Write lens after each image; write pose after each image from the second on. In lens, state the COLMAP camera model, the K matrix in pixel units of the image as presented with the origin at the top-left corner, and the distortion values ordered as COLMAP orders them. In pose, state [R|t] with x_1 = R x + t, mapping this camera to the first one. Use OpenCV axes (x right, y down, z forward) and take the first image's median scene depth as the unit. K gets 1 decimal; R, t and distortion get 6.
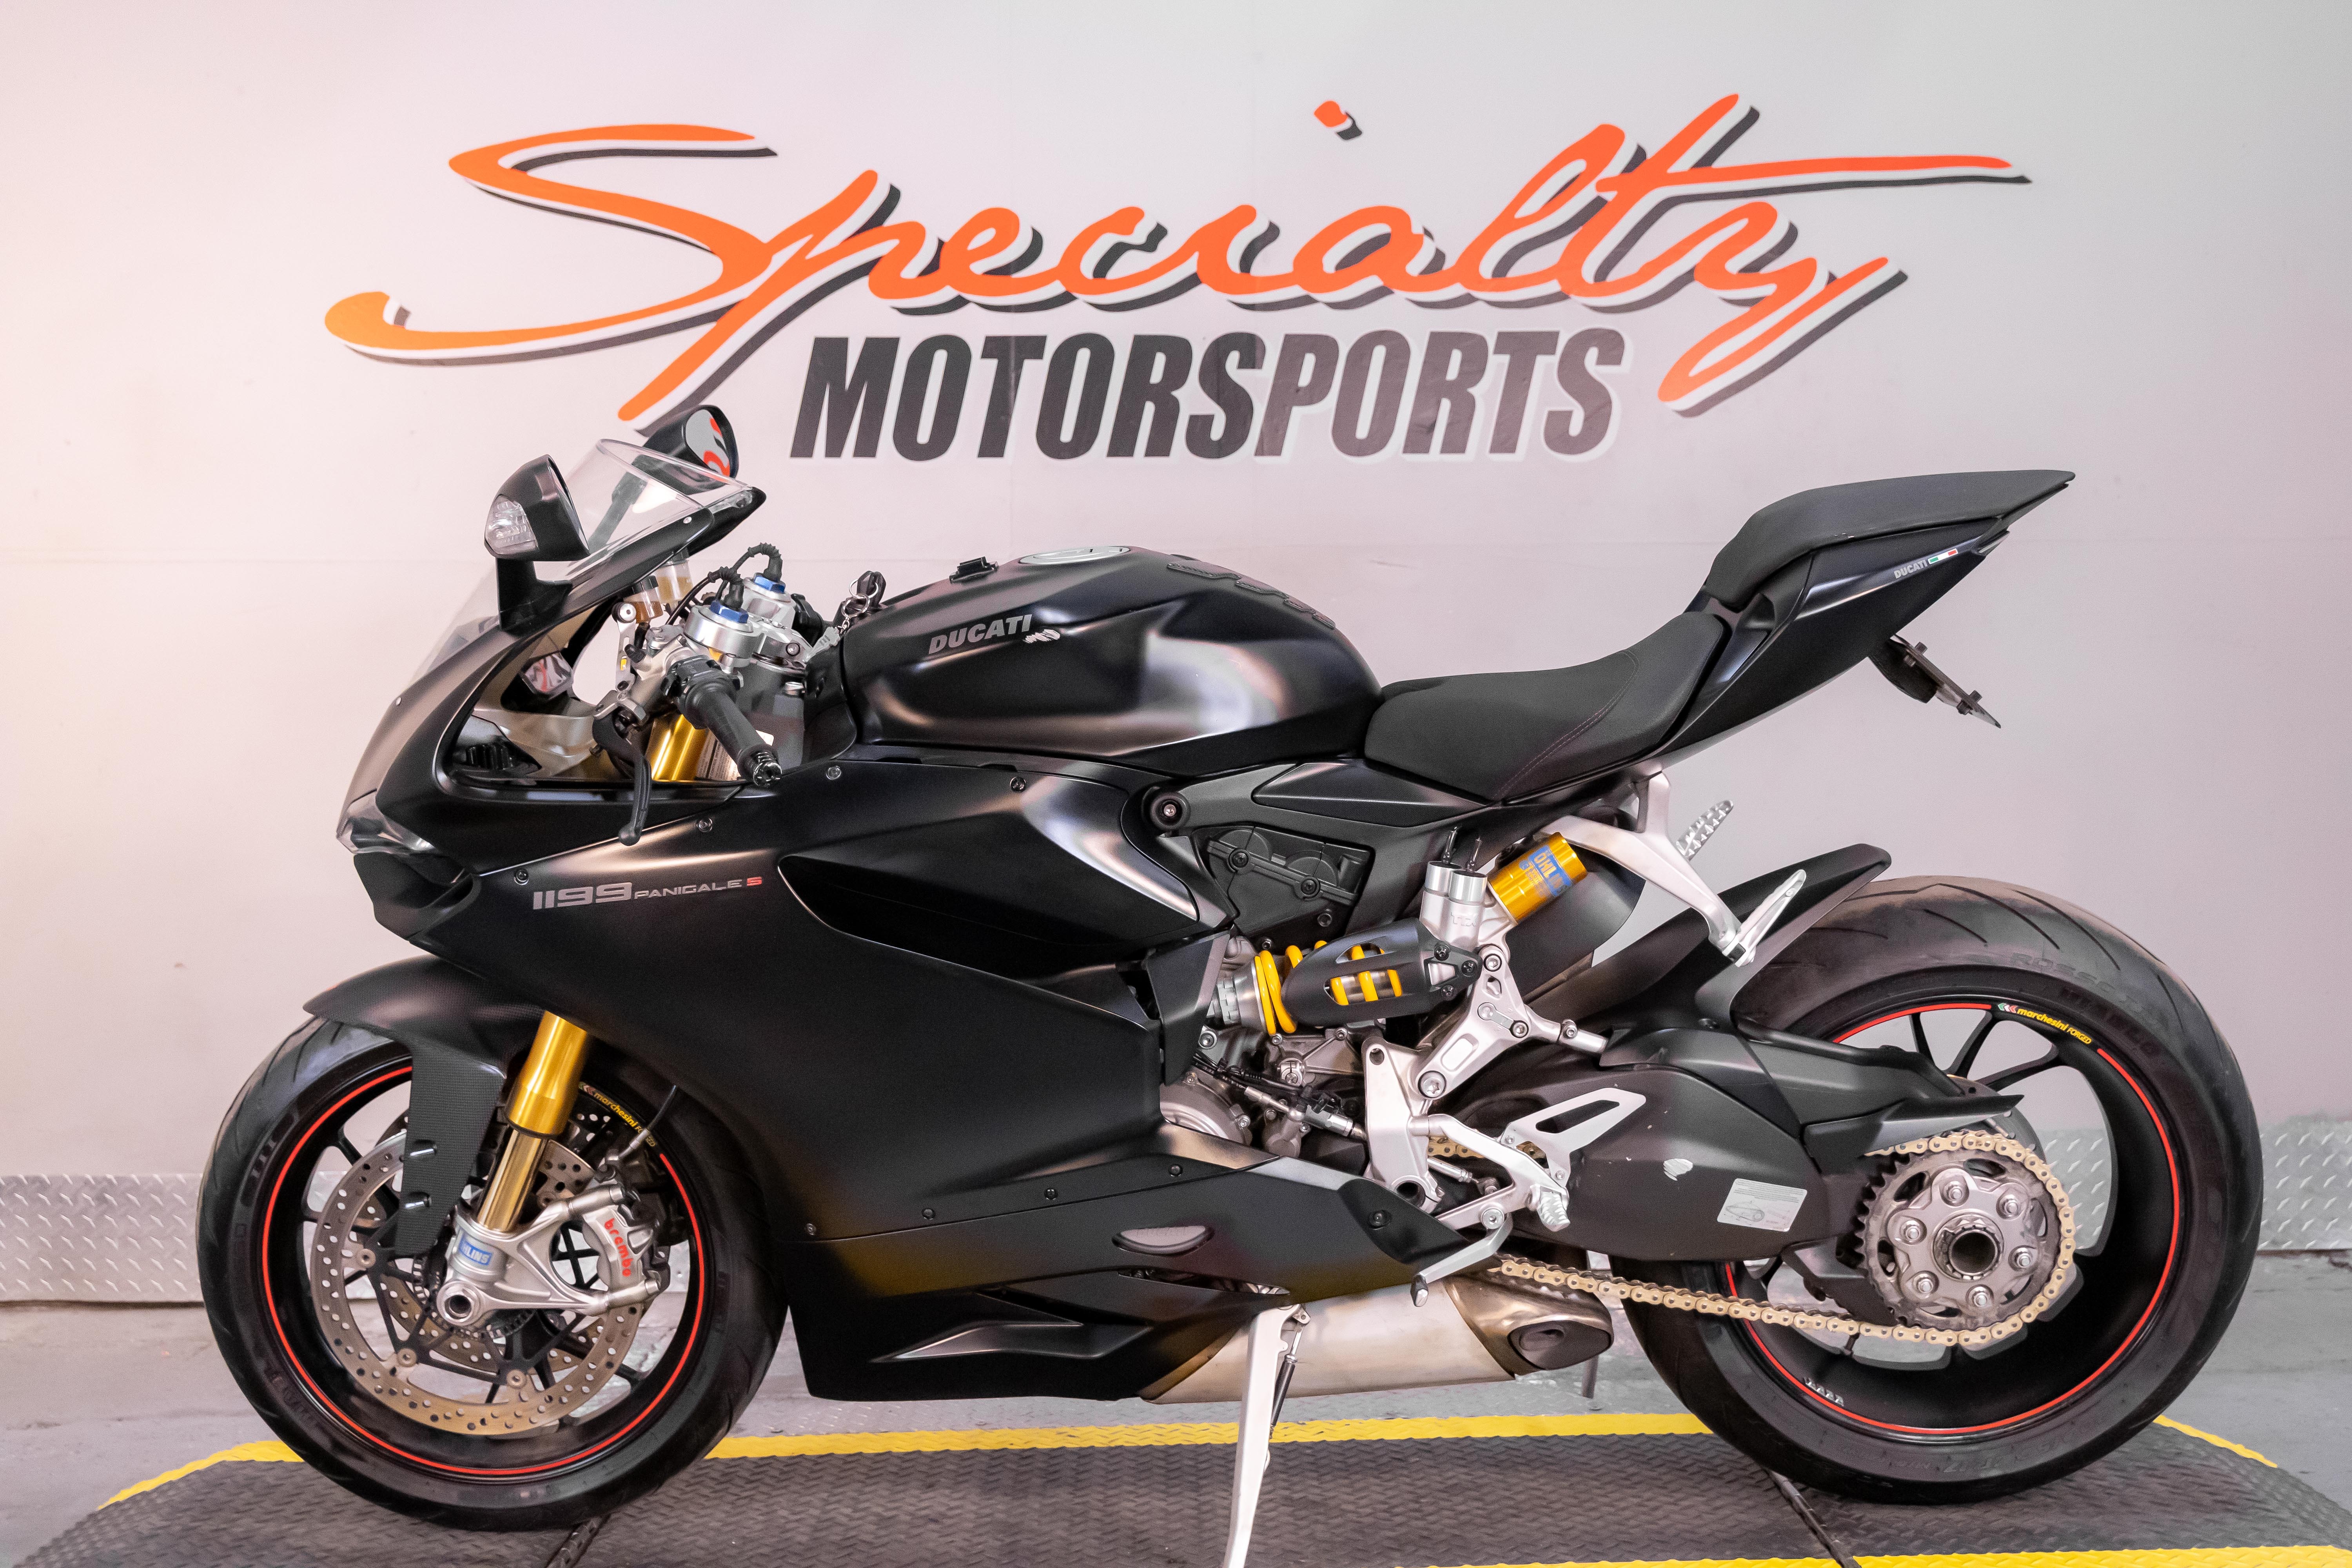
lens RADIAL K [[2609.4, 0, 1176.0], [0, 2609.4, 784.0], [0, 0, 1]] dist [0.034599, 0.005410]
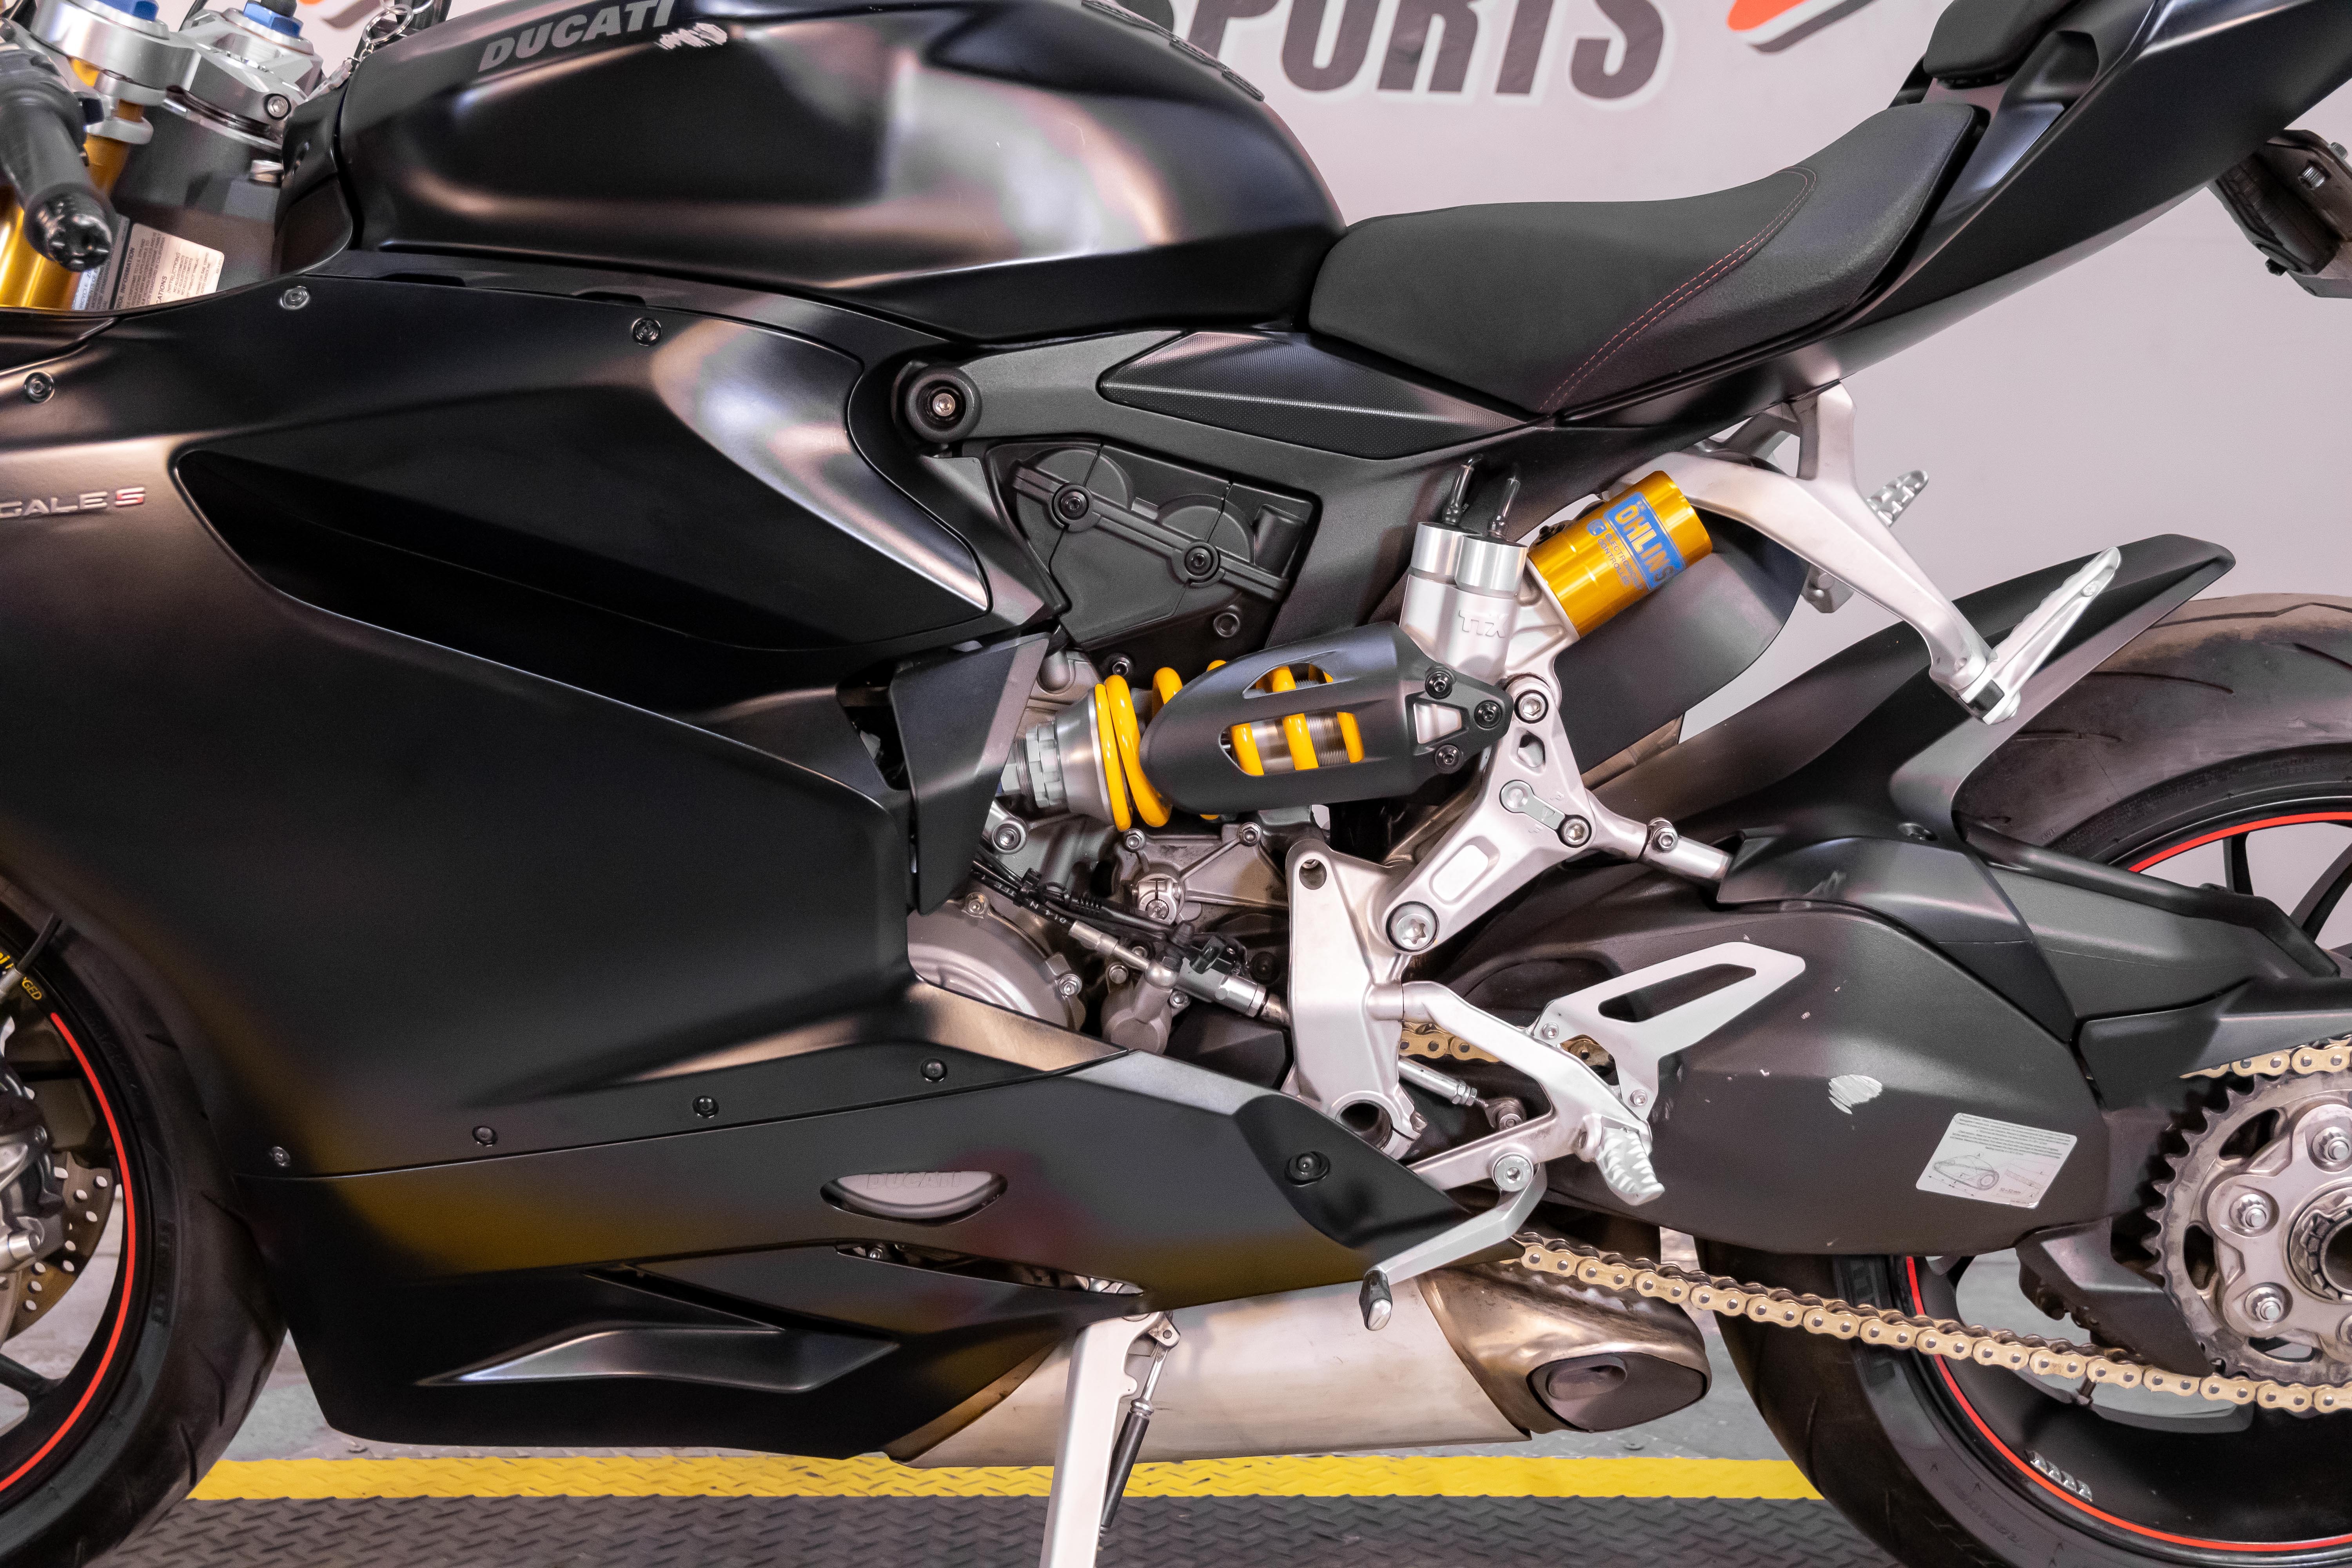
lens RADIAL K [[2552.1, 0, 1166.9], [0, 2552.1, 769.4], [0, 0, 1]] dist [0.014685, -0.014387]
pose [[0.999399, 0.030372, 0.016690, 0.034583], [-0.030990, 0.998792, 0.038121, 0.059341], [-0.015512, -0.038615, 0.999134, 0.438935]]
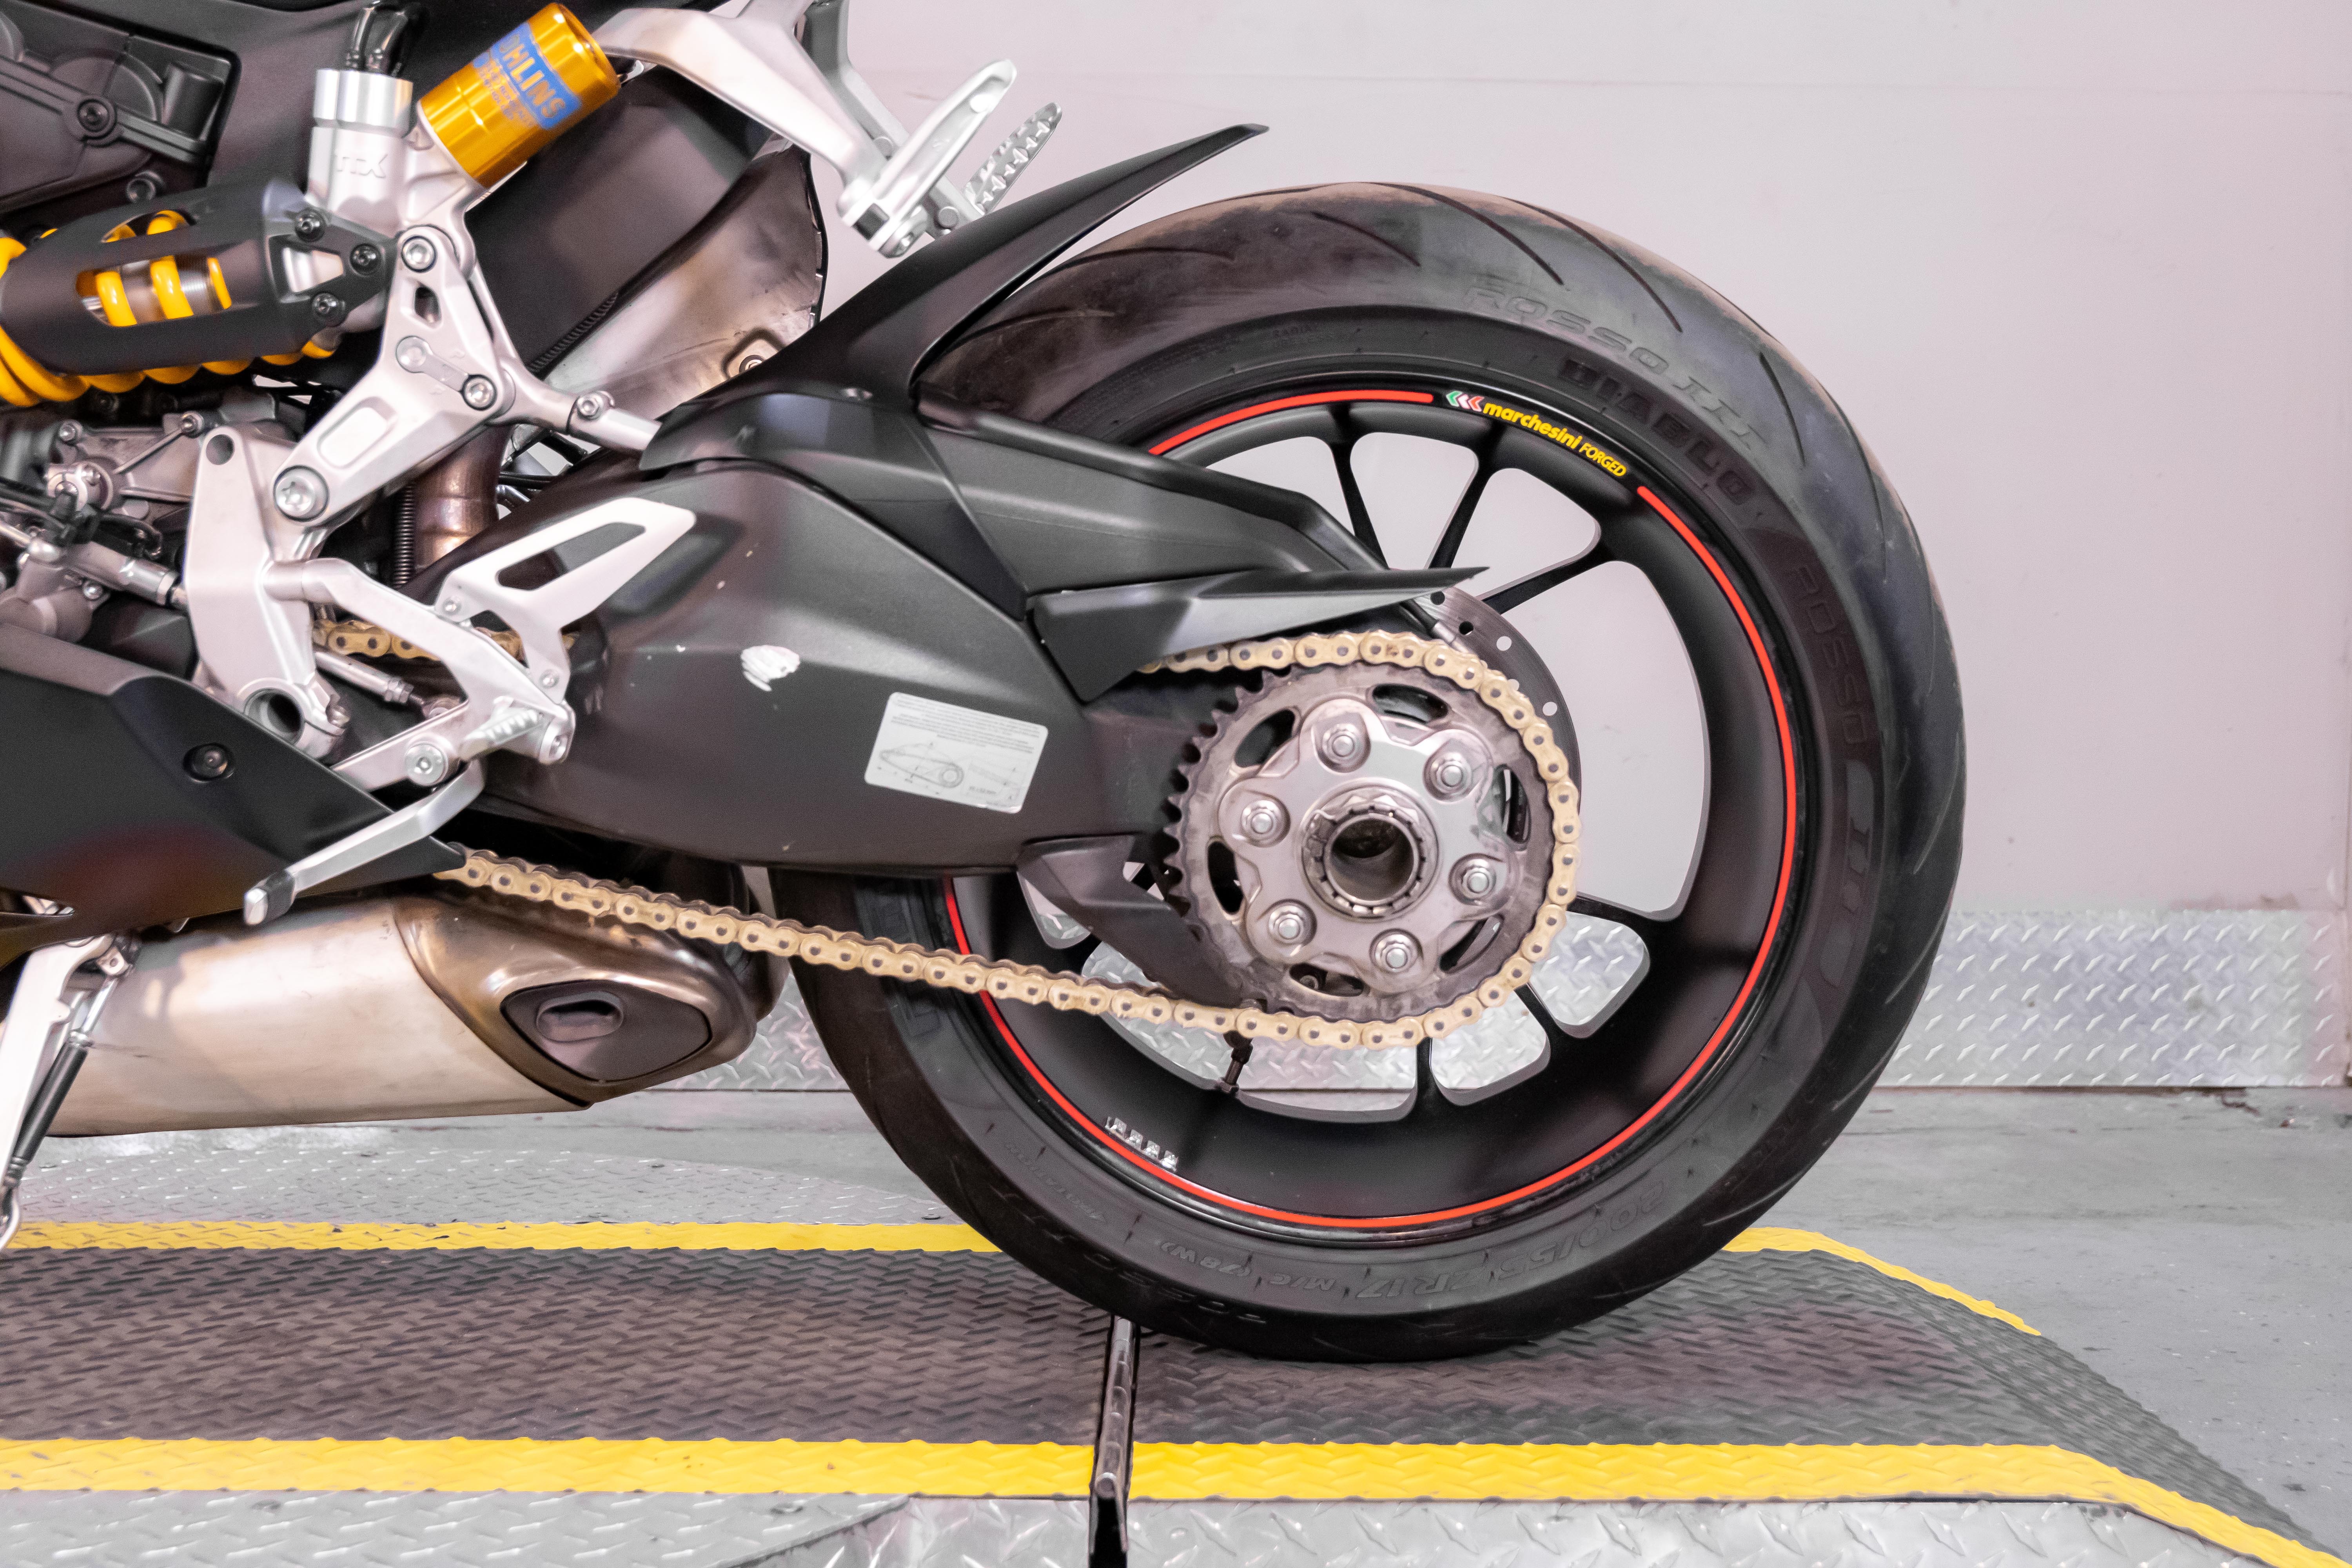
lens RADIAL K [[2552.1, 0, 1166.9], [0, 2552.1, 769.4], [0, 0, 1]] dist [0.014685, -0.014387]
pose [[0.999455, 0.023694, -0.022983, 0.261563], [-0.023725, 0.999718, -0.001087, 0.154656], [0.022951, 0.001632, 0.999735, 0.472636]]
